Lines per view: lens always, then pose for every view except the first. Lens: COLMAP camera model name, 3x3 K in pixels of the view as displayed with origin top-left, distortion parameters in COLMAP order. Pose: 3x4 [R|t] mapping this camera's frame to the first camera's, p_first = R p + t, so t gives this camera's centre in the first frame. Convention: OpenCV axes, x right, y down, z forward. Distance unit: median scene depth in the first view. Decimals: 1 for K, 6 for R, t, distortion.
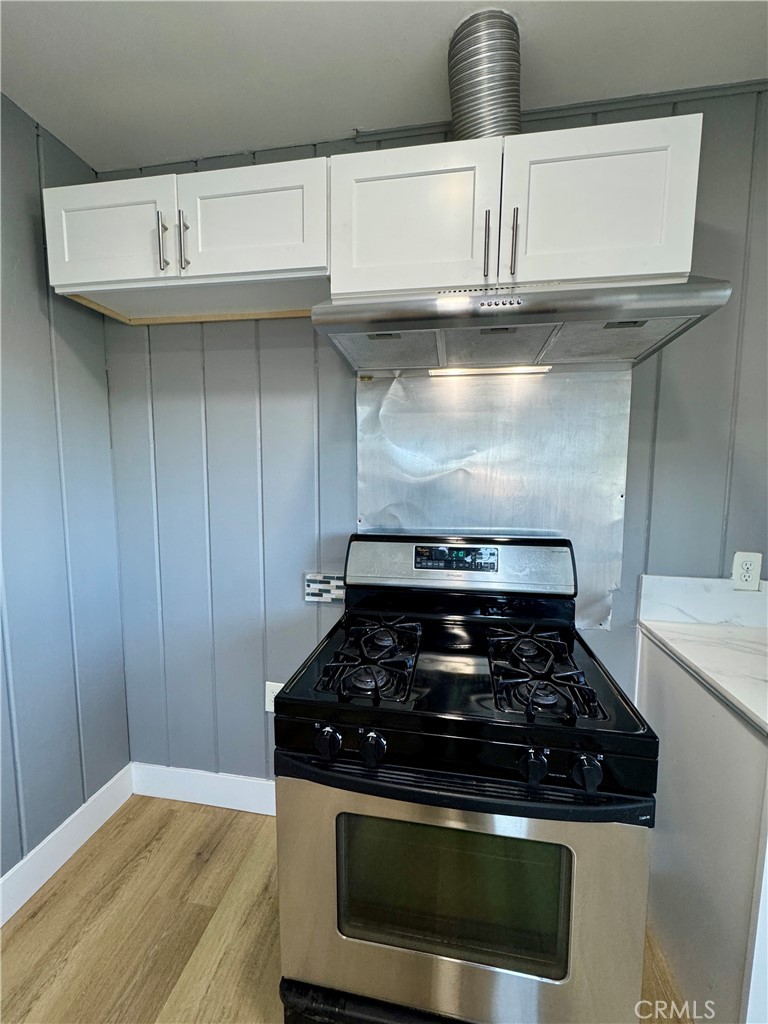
lens RADIAL K [[408.0, 0, 385.1], [0, 408.0, 511.2], [0, 0, 1]] dist [-0.003297, 0.000866]
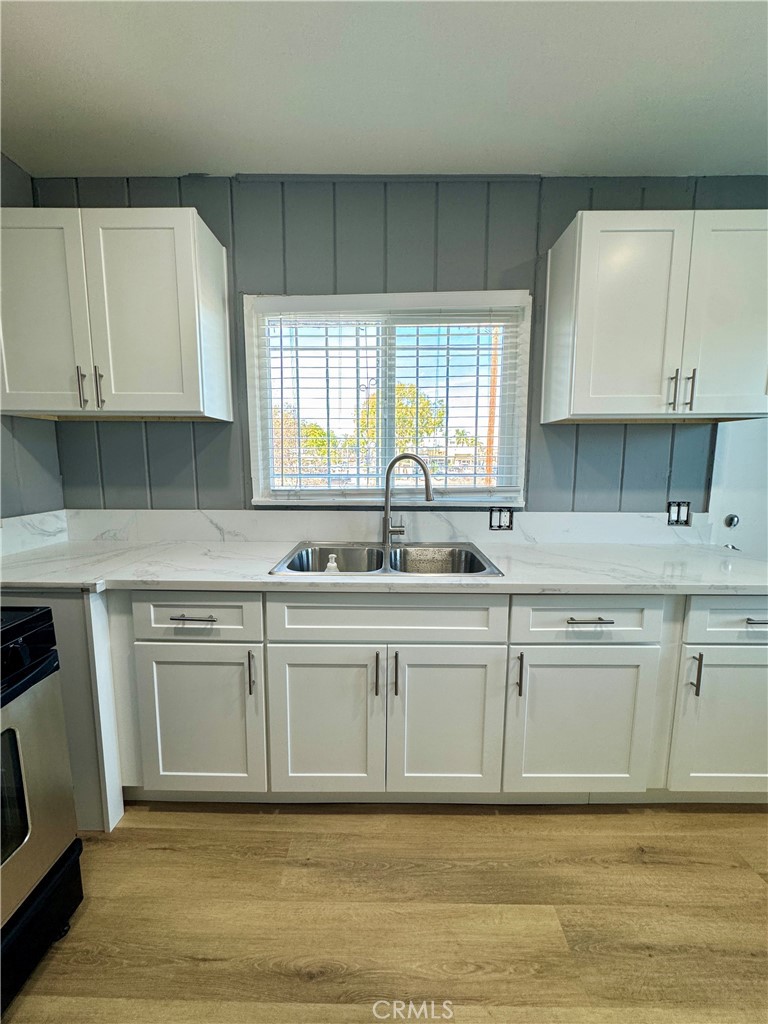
lens RADIAL K [[408.0, 0, 385.1], [0, 408.0, 511.2], [0, 0, 1]] dist [-0.003297, 0.000866]
pose [[-0.169310, -0.131935, 0.976692, -0.478757], [0.092490, 0.984499, 0.149023, 0.067219], [-0.981213, 0.115565, -0.154483, 0.017010]]
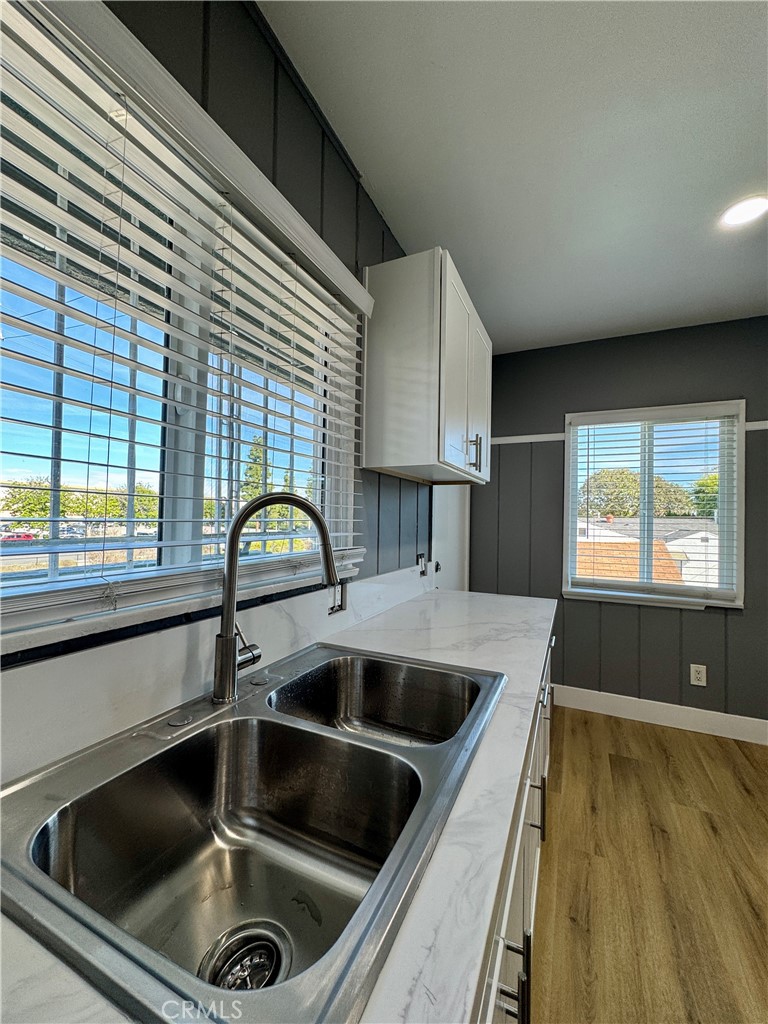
lens RADIAL K [[408.0, 0, 385.1], [0, 408.0, 511.2], [0, 0, 1]] dist [-0.003297, 0.000866]
pose [[-0.966197, -0.013994, 0.257423, 0.489723], [0.004380, 0.997490, 0.070666, 0.069822], [-0.257766, 0.069404, -0.963711, 0.309322]]
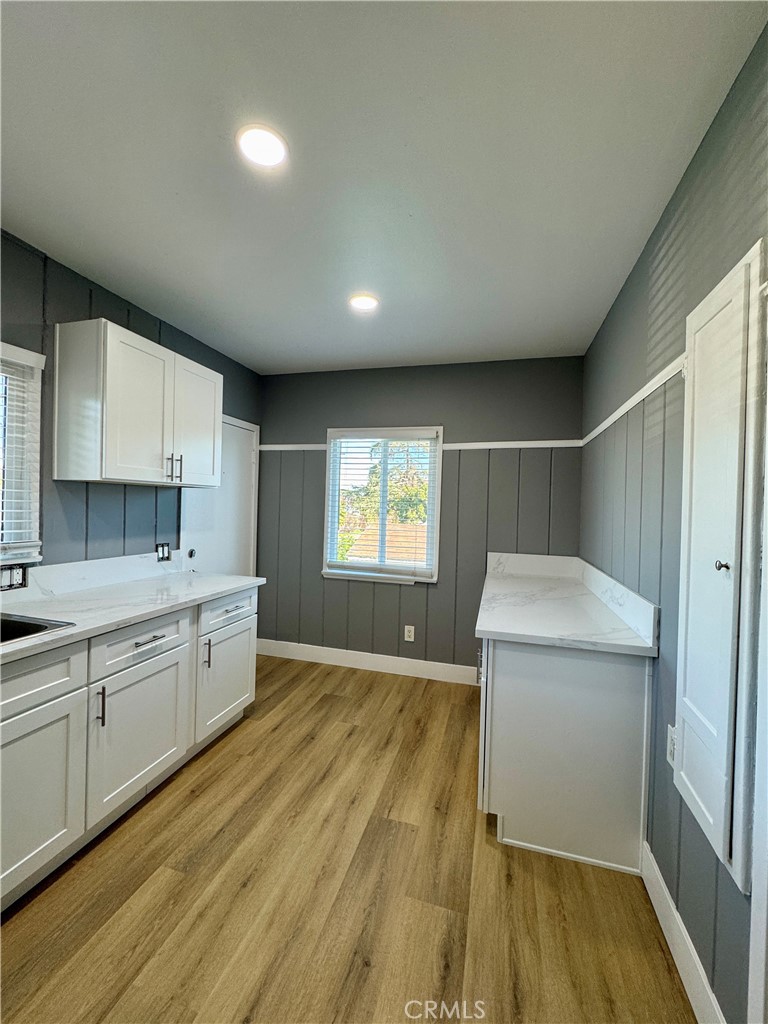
lens RADIAL K [[408.0, 0, 385.1], [0, 408.0, 511.2], [0, 0, 1]] dist [-0.003297, 0.000866]
pose [[-0.994620, -0.033743, 0.097941, -0.489406], [-0.023145, 0.993947, 0.107396, -0.042765], [-0.100972, 0.104552, -0.989380, 0.579394]]
